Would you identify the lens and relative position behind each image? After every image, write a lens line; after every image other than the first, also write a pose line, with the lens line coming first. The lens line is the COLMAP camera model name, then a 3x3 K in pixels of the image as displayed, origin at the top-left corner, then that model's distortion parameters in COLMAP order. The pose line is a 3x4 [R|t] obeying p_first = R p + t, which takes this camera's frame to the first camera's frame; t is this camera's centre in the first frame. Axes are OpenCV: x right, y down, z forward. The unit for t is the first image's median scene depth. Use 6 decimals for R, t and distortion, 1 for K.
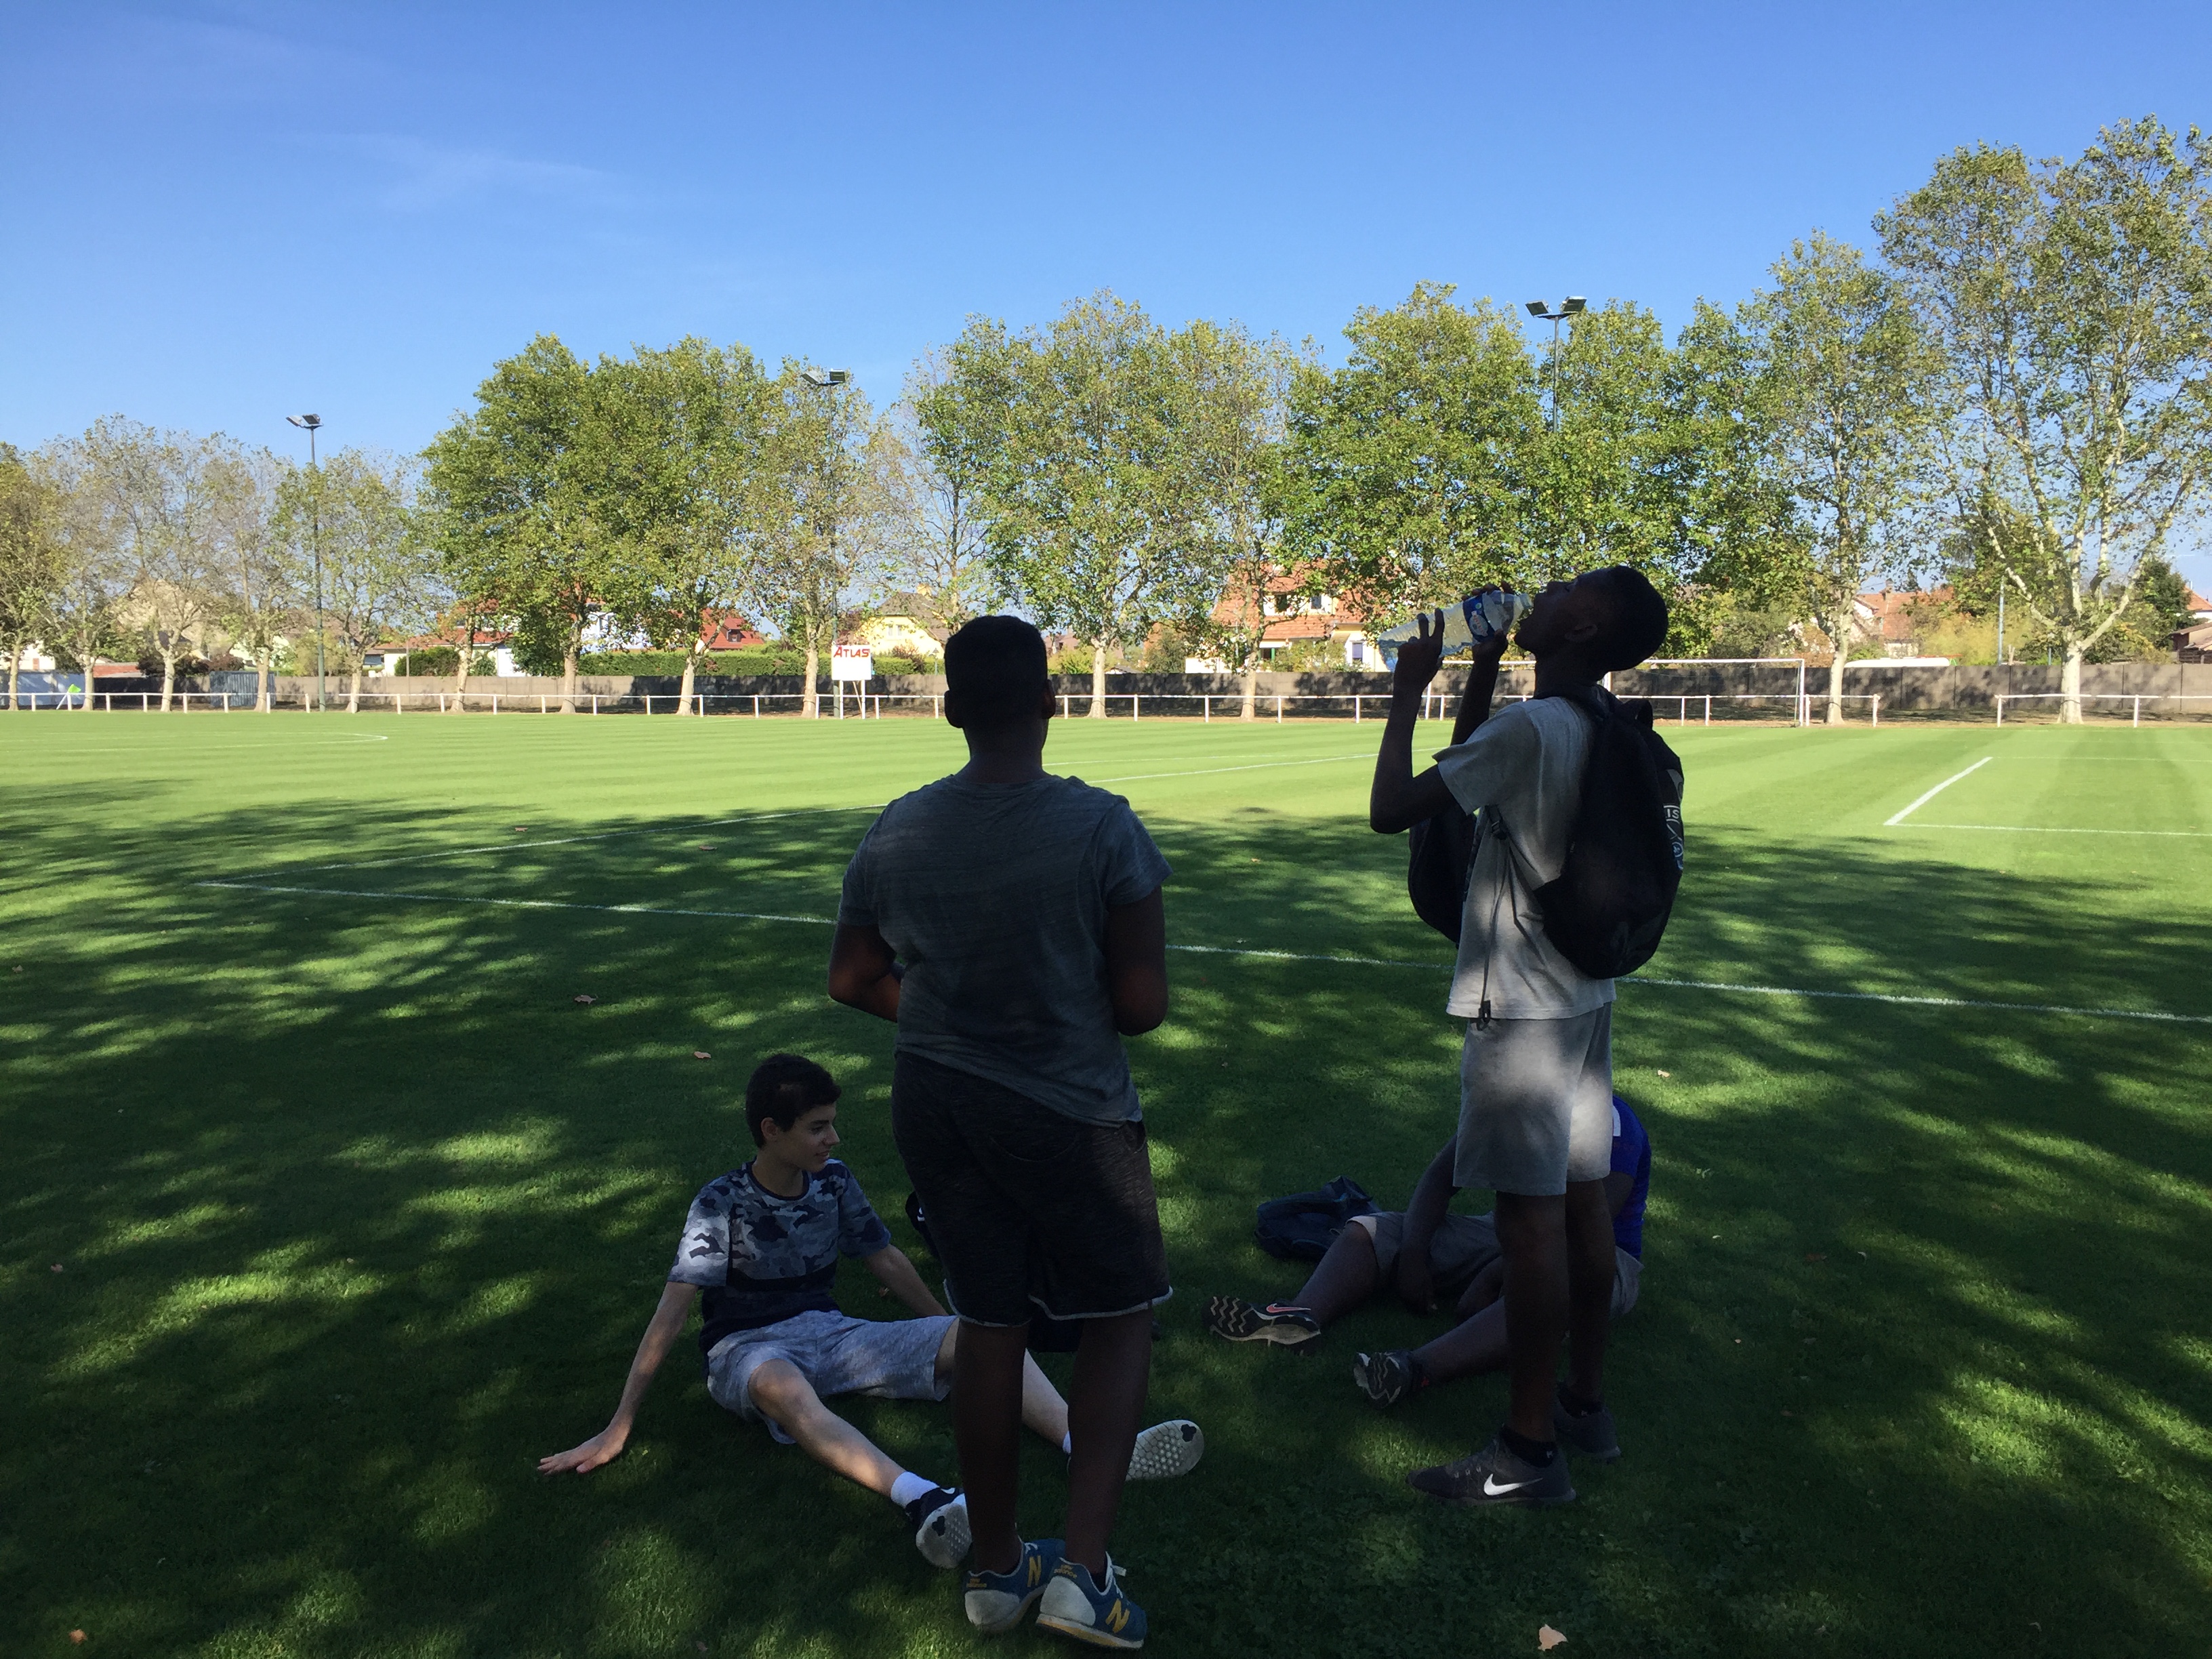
lens RADIAL K [[1934.0, 0, 1098.9], [0, 1934.0, 842.0], [0, 0, 1]] dist [0.087560, -0.154126]
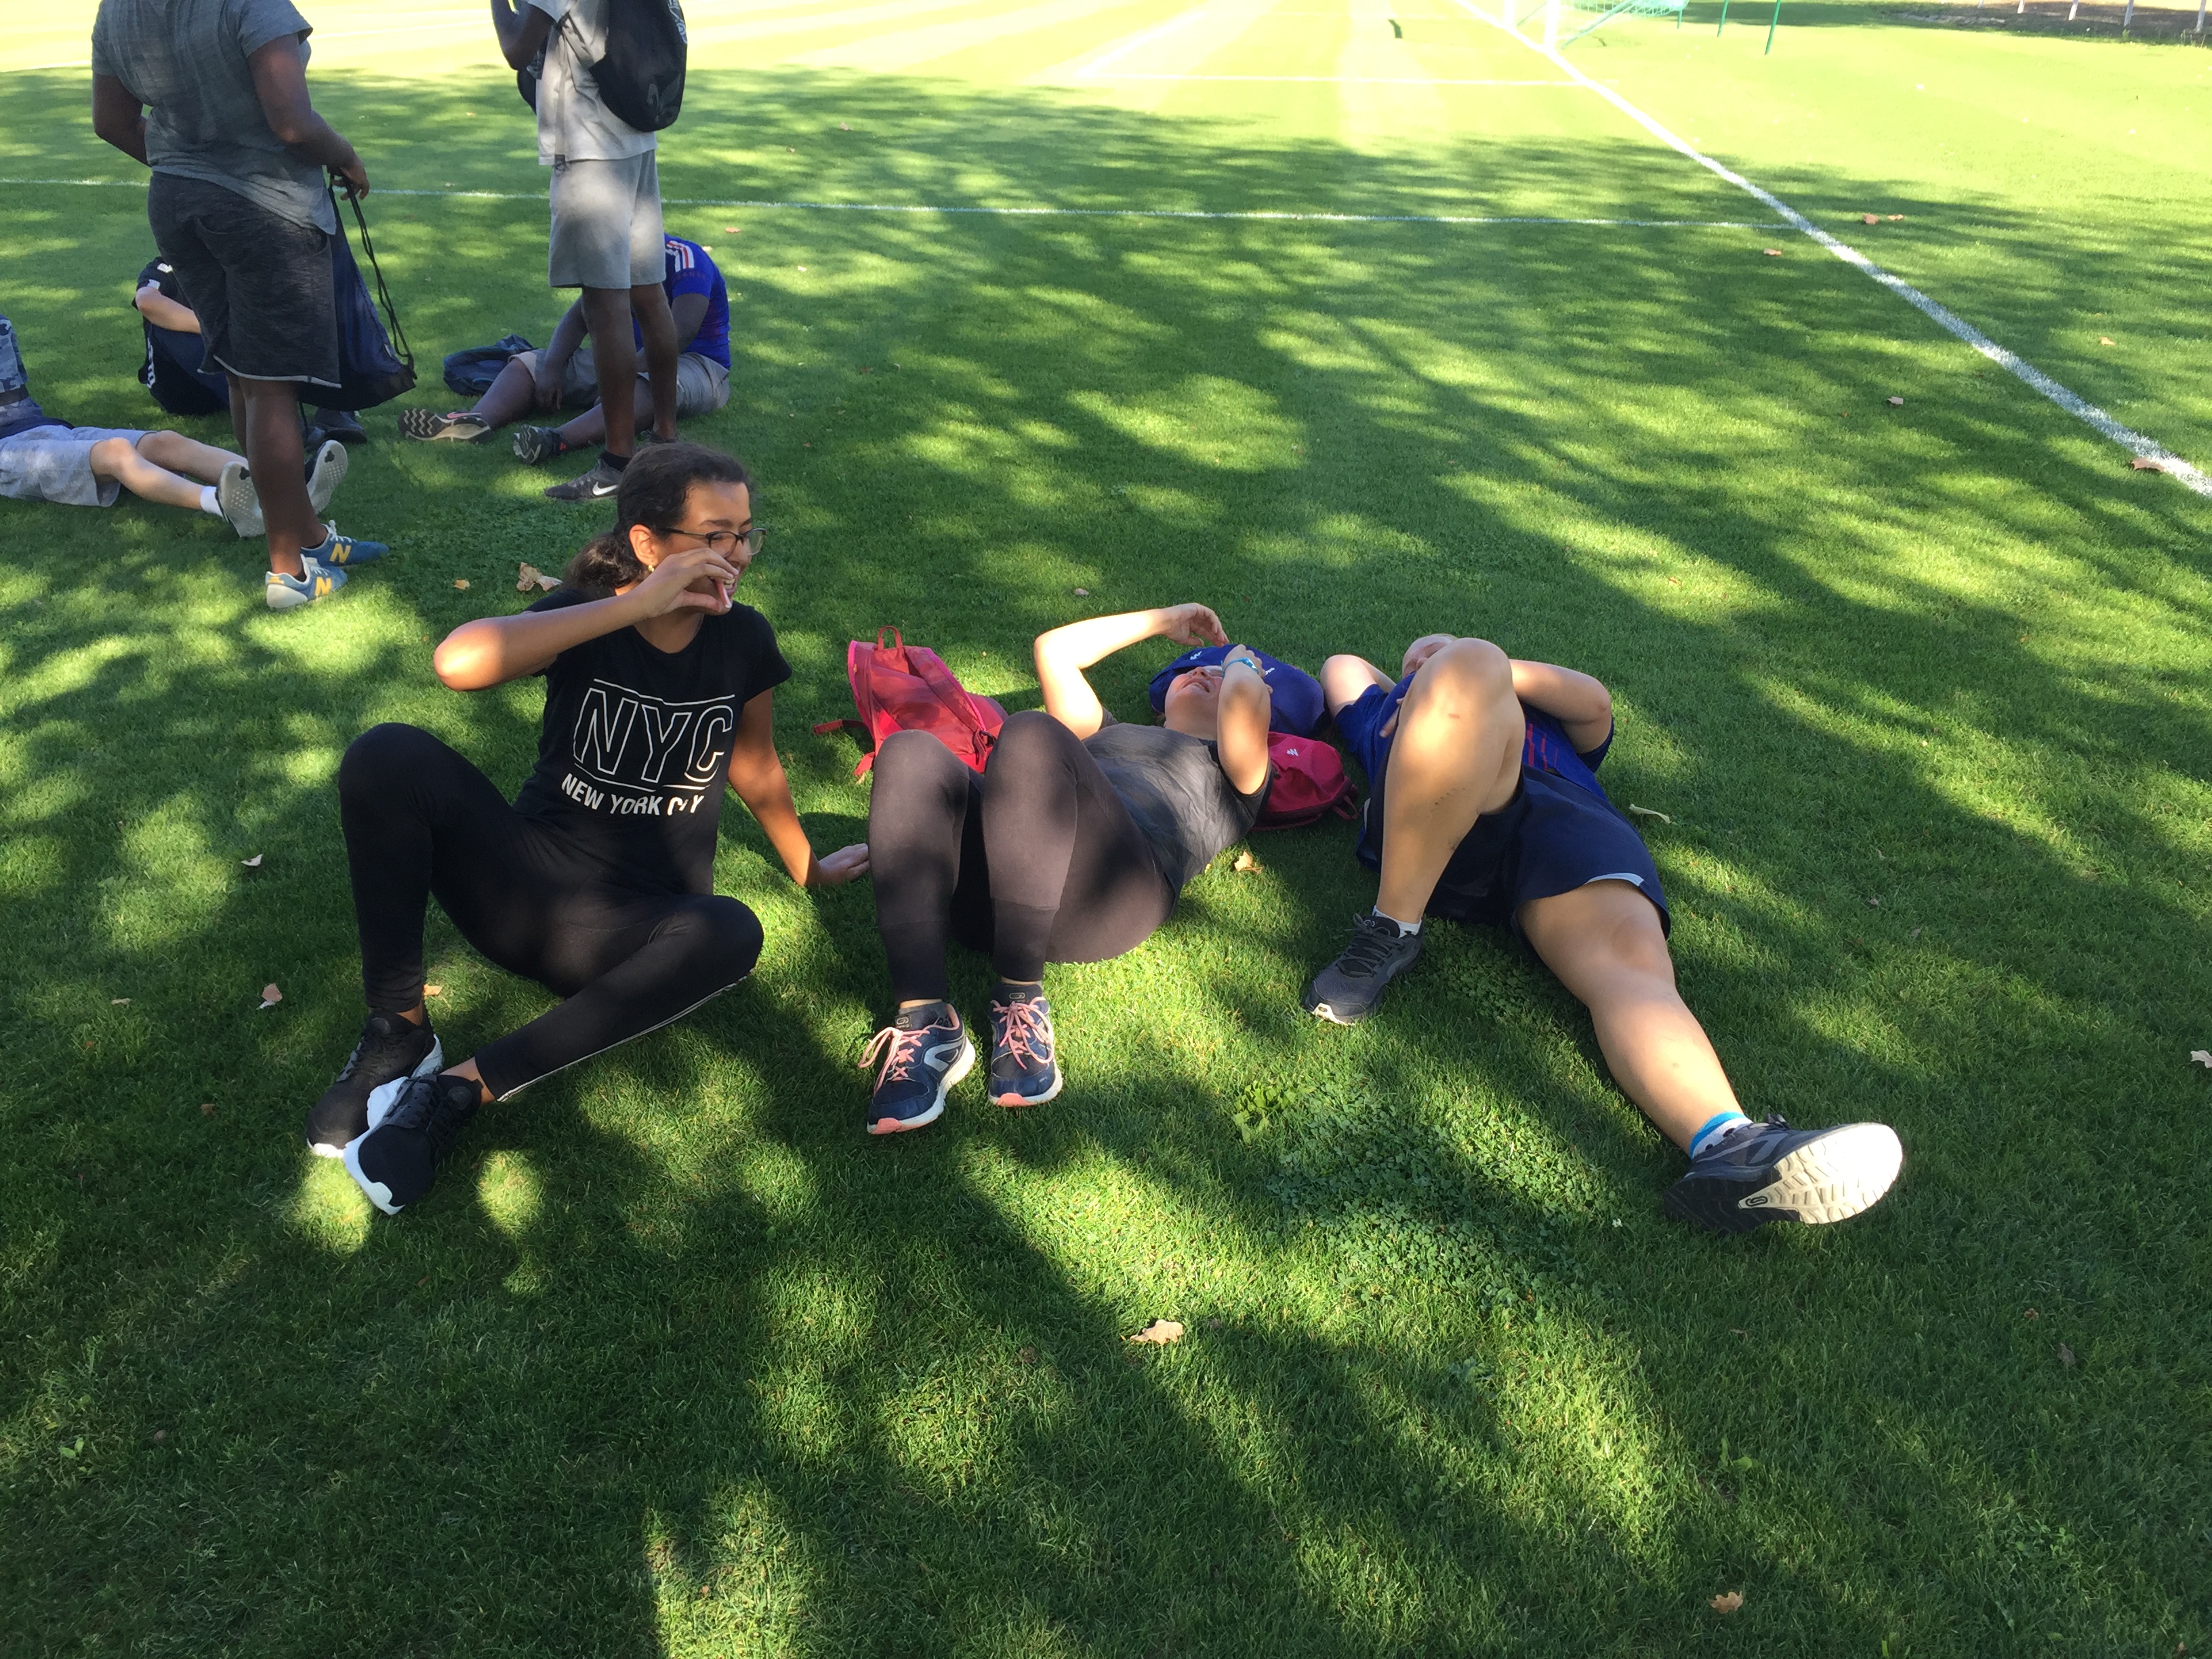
lens RADIAL K [[1934.0, 0, 1098.9], [0, 1934.0, 842.0], [0, 0, 1]] dist [0.087560, -0.154126]
pose [[0.936939, -0.134652, 0.322512, 0.016540], [0.014524, 0.937005, 0.349014, 0.026016], [-0.349191, -0.322320, 0.879872, -0.212591]]
